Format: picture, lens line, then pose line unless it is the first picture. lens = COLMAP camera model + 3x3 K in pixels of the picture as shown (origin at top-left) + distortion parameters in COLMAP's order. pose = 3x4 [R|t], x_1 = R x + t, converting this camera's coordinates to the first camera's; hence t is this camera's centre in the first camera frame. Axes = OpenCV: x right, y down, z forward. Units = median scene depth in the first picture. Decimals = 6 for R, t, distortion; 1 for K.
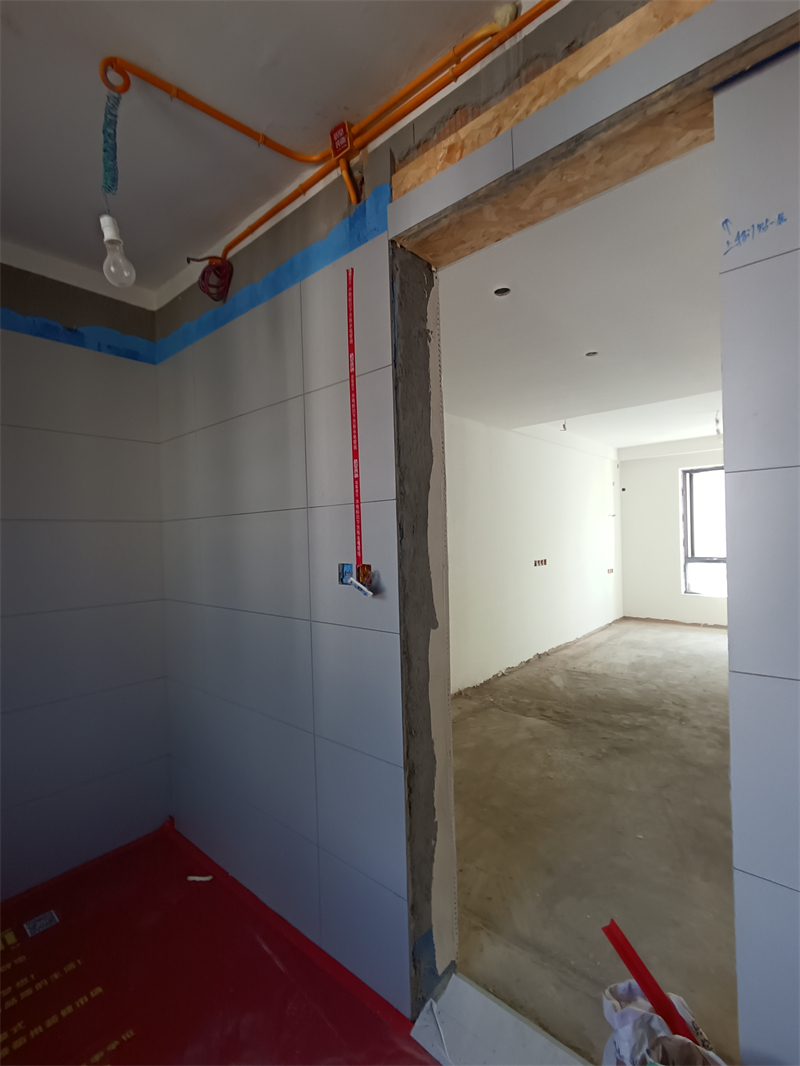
lens RADIAL K [[485.5, 0, 405.1], [0, 485.5, 538.8], [0, 0, 1]] dist [-0.002260, -0.000138]
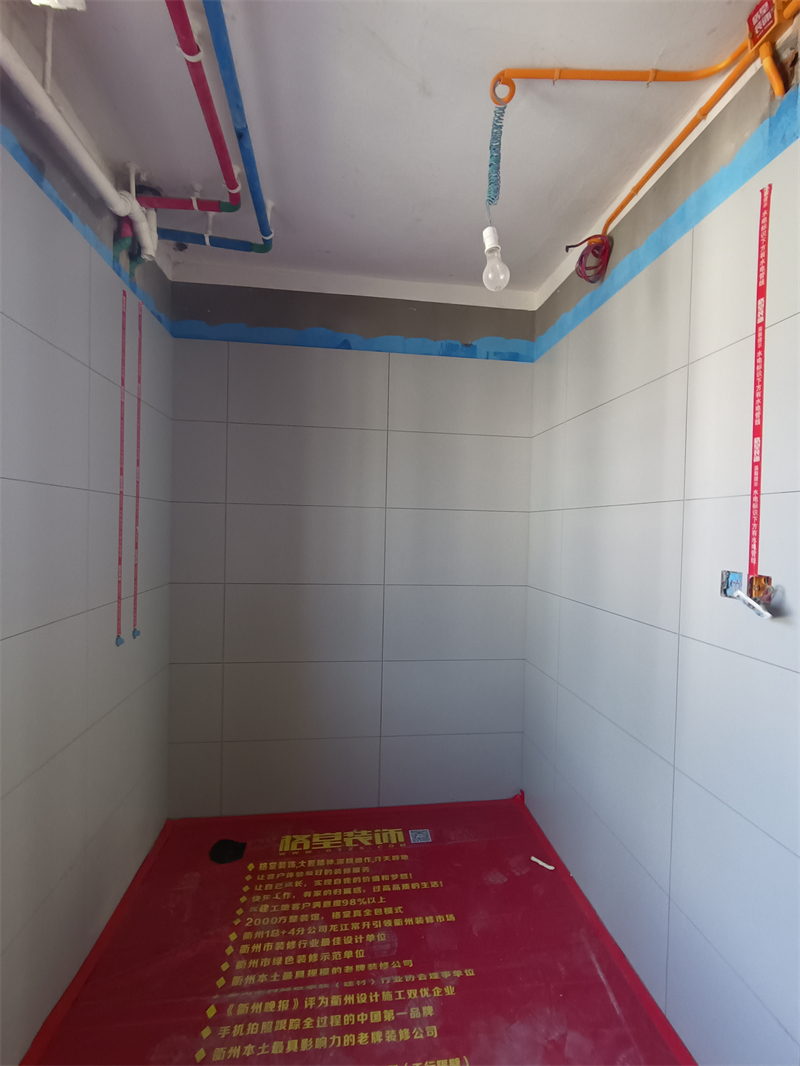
lens RADIAL K [[485.5, 0, 409.9], [0, 485.5, 540.6], [0, 0, 1]] dist [-0.002260, -0.000138]
pose [[0.747974, 0.059495, -0.661056, 0.003523], [-0.045114, 0.998228, 0.038795, -0.005970], [0.662193, 0.000805, 0.749333, 0.061467]]
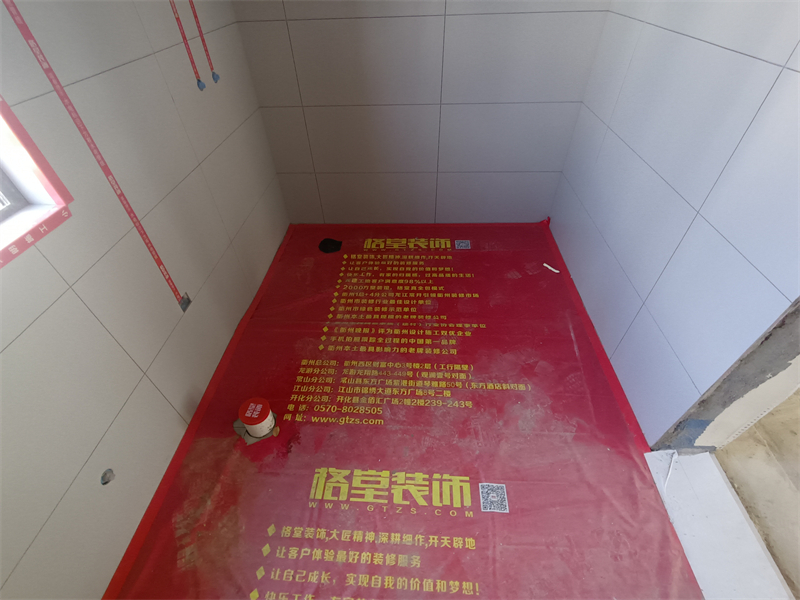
lens RADIAL K [[364.3, 0, 398.3], [0, 364.3, 305.8], [0, 0, 1]] dist [-0.002260, -0.000138]
pose [[0.610371, 0.556102, -0.564090, -0.053564], [0.013071, 0.704963, 0.709123, 0.039275], [0.792008, -0.440202, 0.423021, 0.209813]]
